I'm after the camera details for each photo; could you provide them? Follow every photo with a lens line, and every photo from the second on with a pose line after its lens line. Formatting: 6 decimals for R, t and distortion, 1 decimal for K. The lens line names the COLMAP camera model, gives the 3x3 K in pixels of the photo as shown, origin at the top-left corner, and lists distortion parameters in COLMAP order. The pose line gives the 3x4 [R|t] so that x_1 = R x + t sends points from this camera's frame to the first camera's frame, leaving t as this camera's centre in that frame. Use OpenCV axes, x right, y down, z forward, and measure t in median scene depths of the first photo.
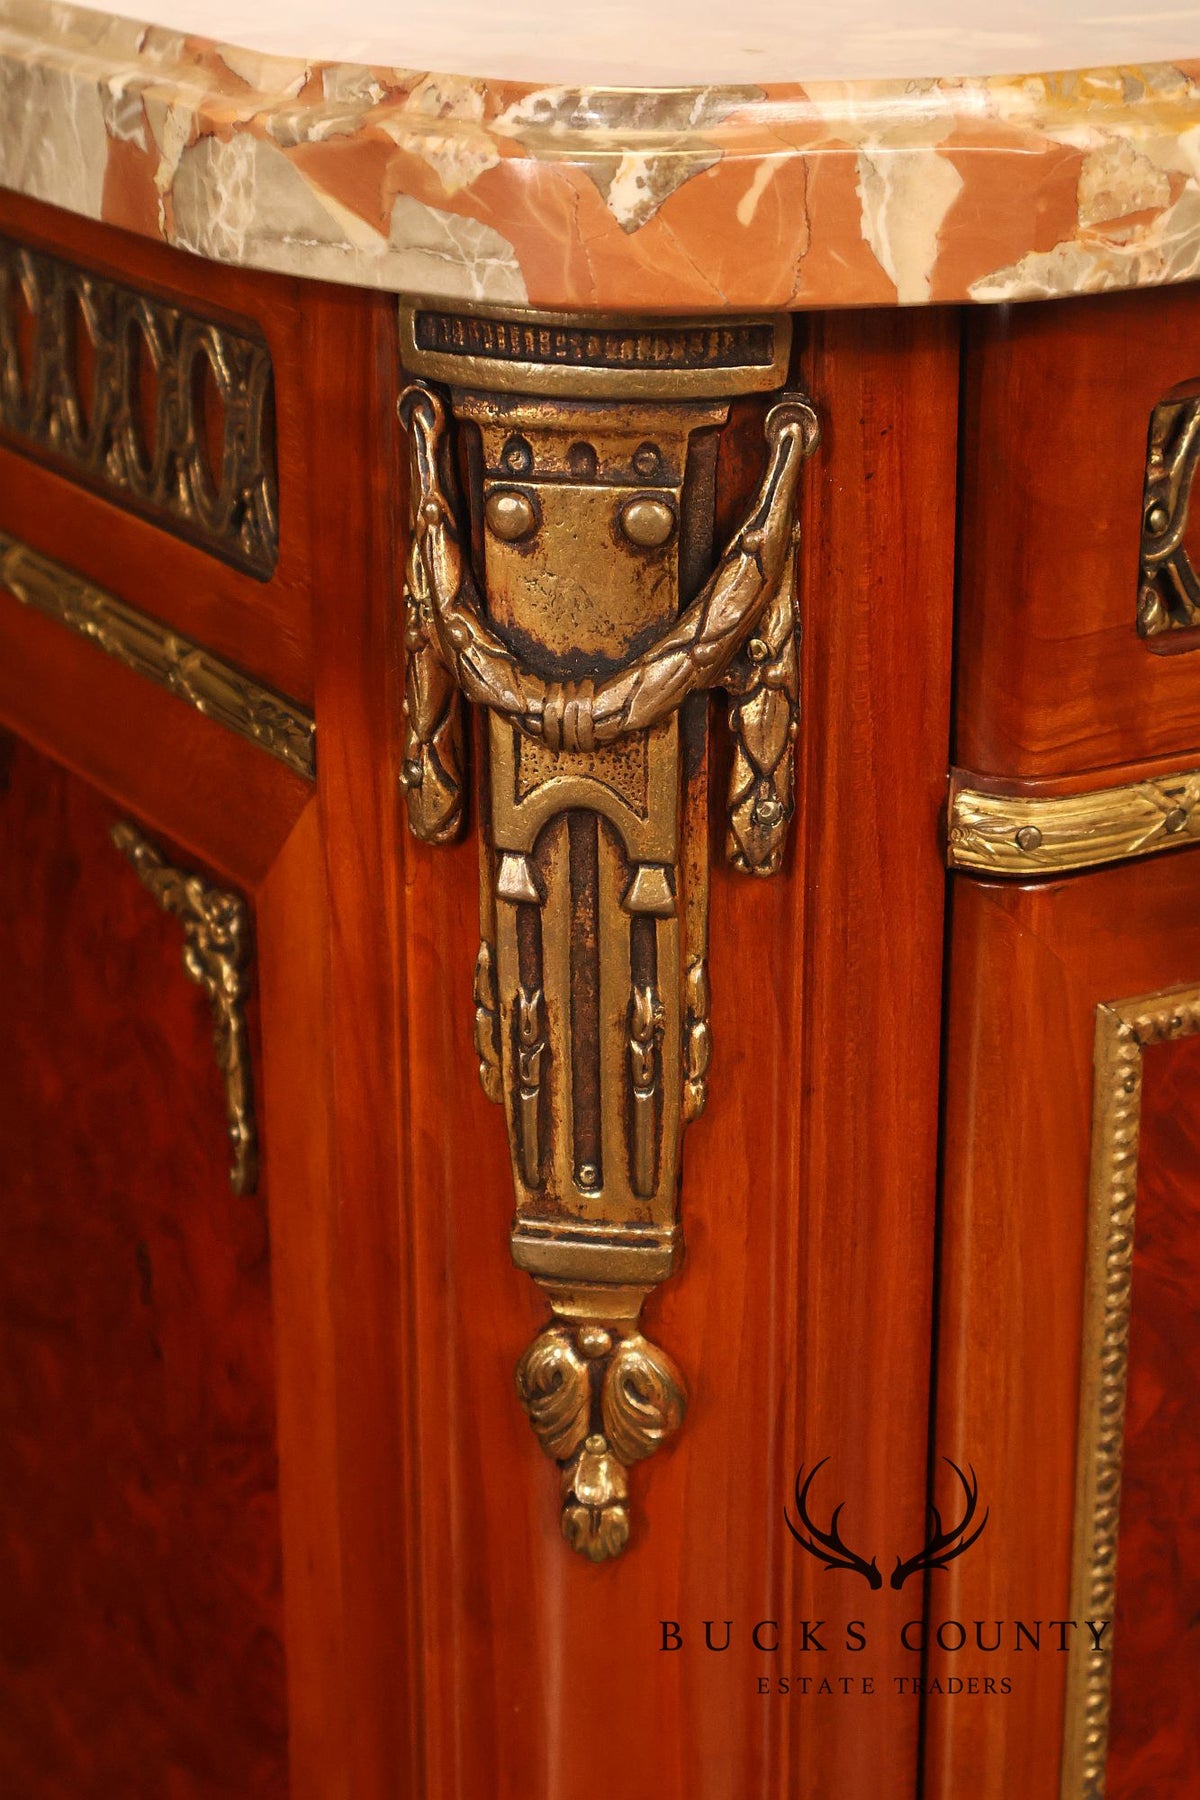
lens RADIAL K [[3561.2, 0, 606.6], [0, 3561.2, 907.7], [0, 0, 1]] dist [0.012947, 0.000000]
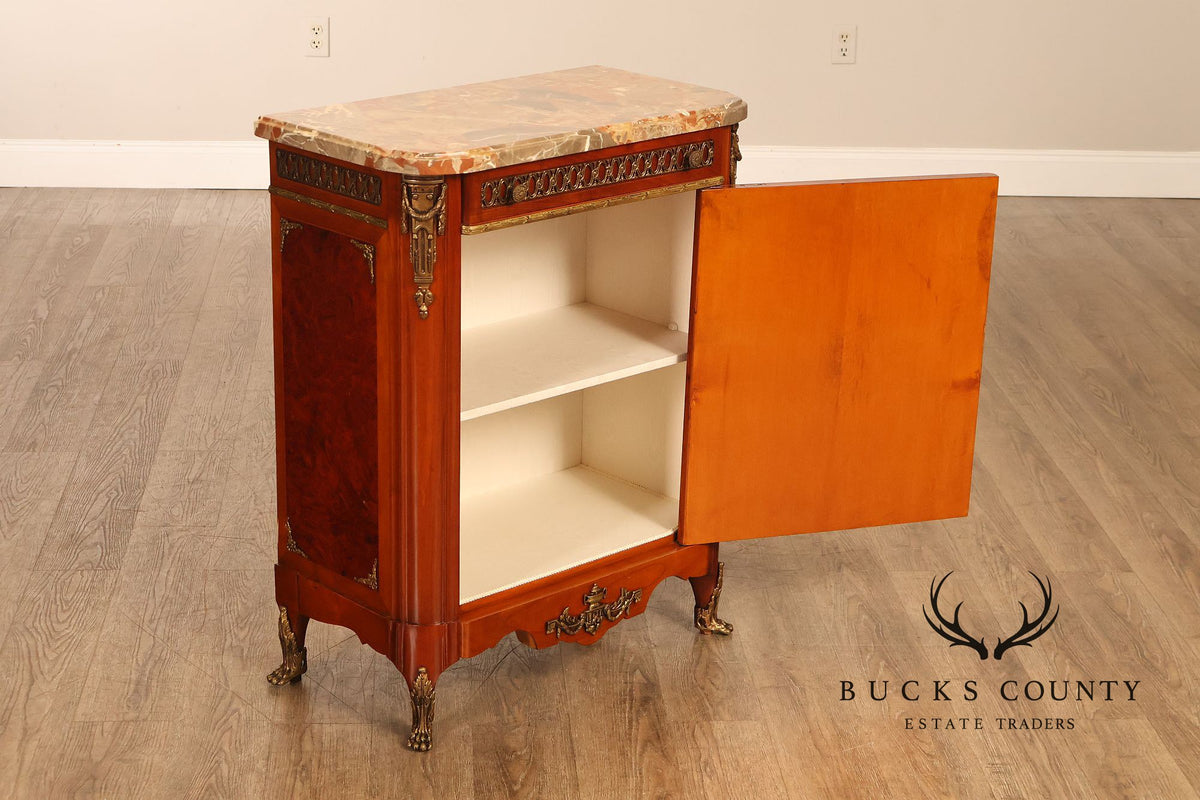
lens RADIAL K [[2374.1, 0, 592.3], [0, 2374.1, 393.9], [0, 0, 1]] dist [0.012947, 0.000000]
pose [[0.975643, -0.047619, 0.214131, -0.912072], [0.056617, 0.997744, -0.036081, 0.644130], [-0.211930, 0.047326, 0.976138, -5.052581]]
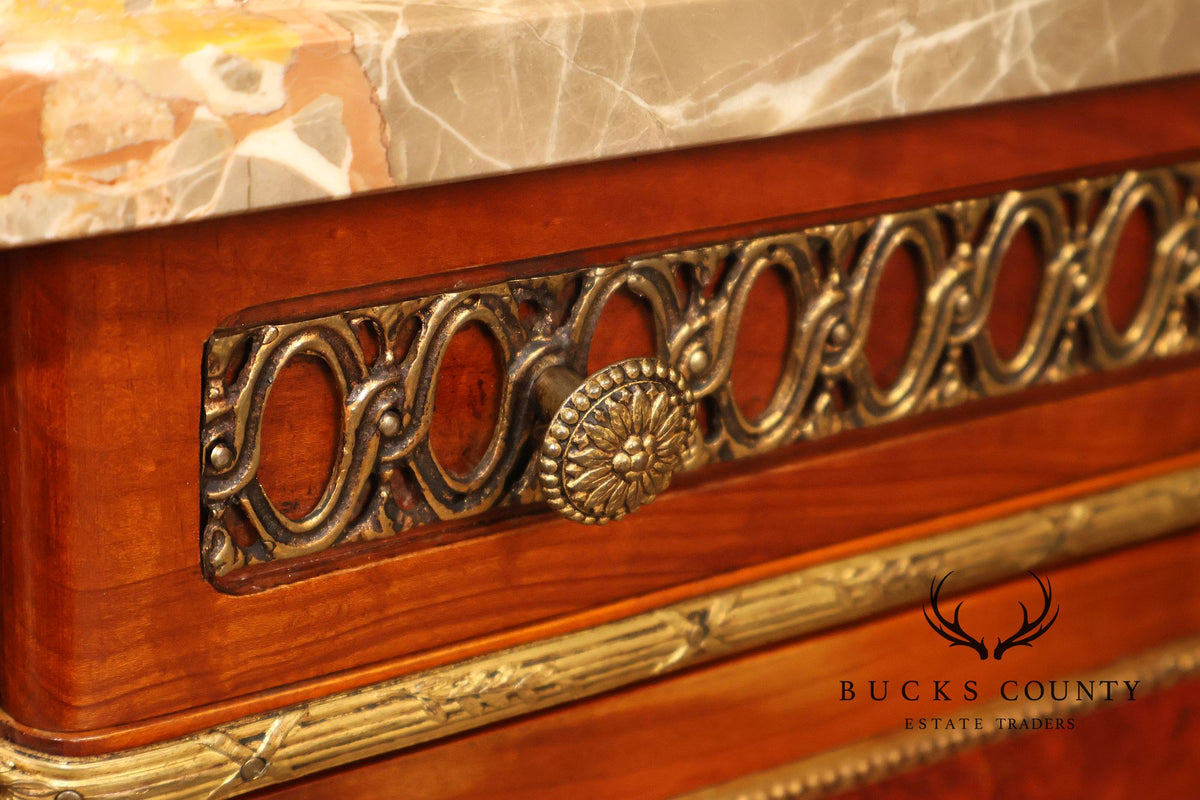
lens RADIAL K [[2374.1, 0, 594.7], [0, 2374.1, 395.2], [0, 0, 1]] dist [0.012947, 0.000000]
pose [[0.996705, 0.033928, 0.073672, 0.205033], [-0.036651, 0.998682, 0.035936, -0.149975], [-0.072356, -0.038517, 0.996635, 0.400767]]
